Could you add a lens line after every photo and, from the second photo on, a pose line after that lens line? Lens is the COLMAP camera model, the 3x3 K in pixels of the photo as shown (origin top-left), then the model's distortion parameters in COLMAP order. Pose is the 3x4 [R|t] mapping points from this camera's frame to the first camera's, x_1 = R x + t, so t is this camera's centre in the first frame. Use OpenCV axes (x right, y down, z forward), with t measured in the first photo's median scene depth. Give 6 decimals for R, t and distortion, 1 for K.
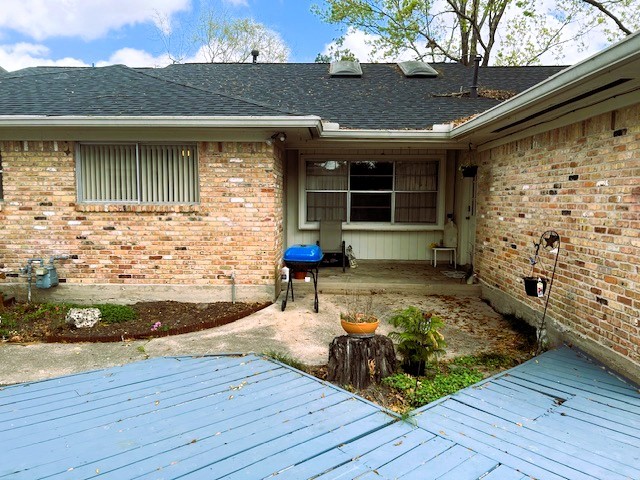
lens RADIAL K [[484.5, 0, 319.3], [0, 484.5, 242.8], [0, 0, 1]] dist [0.008785, 0.000618]
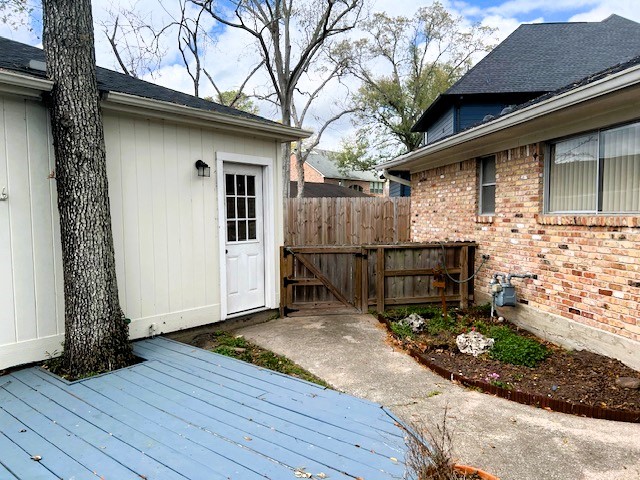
lens RADIAL K [[484.5, 0, 319.5], [0, 484.5, 237.6], [0, 0, 1]] dist [0.008785, 0.000618]
pose [[0.167387, 0.040445, -0.985061, 0.275120], [-0.082779, 0.996207, 0.026836, -0.032139], [0.982410, 0.077050, 0.170100, 0.478686]]
